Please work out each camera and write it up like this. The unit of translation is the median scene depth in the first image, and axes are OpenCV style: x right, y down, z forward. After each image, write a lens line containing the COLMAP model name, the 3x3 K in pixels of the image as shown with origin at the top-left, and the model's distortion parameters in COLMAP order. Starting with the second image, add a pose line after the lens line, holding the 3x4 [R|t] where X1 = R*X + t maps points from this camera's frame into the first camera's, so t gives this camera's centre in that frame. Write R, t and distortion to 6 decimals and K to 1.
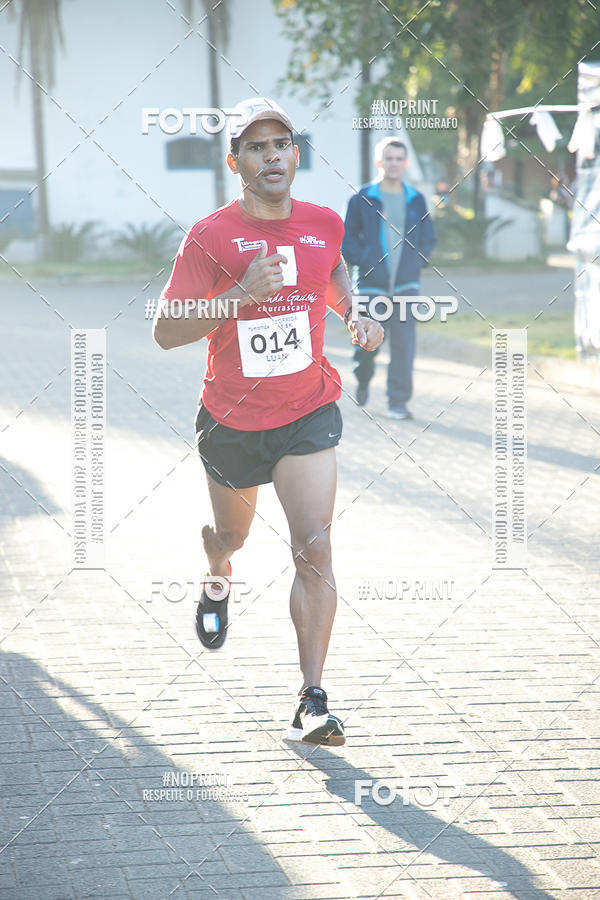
lens RADIAL K [[2460.6, 0, 242.6], [0, 2460.6, 450.6], [0, 0, 1]] dist [0.608171, 0.820400]
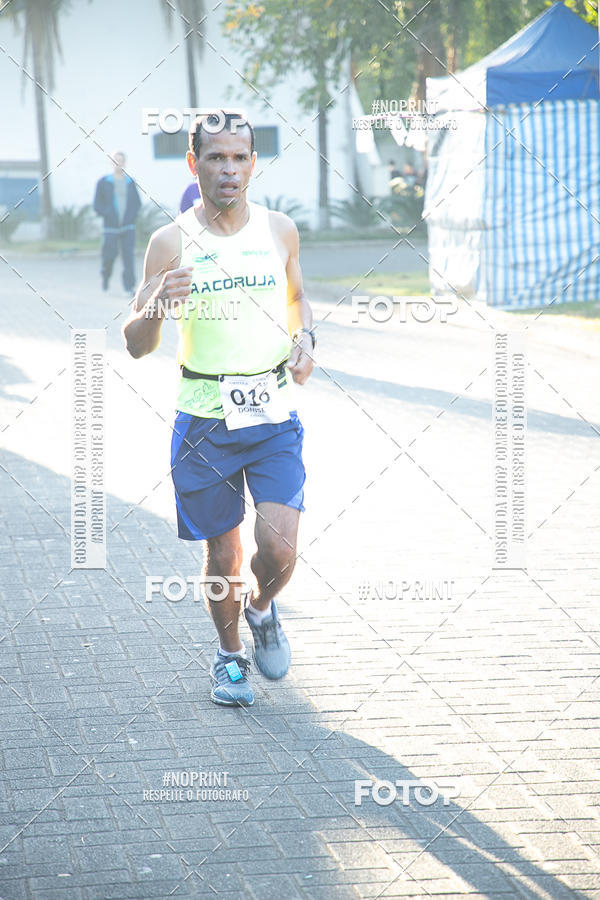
lens RADIAL K [[2842.5, 0, 294.9], [0, 2842.5, 513.1], [0, 0, 1]] dist [0.802047, 0.323536]
pose [[0.999755, -0.019283, -0.010895, 0.050569], [0.019424, 0.999726, 0.013047, 0.039292], [0.010640, -0.013255, 0.999856, -0.380389]]
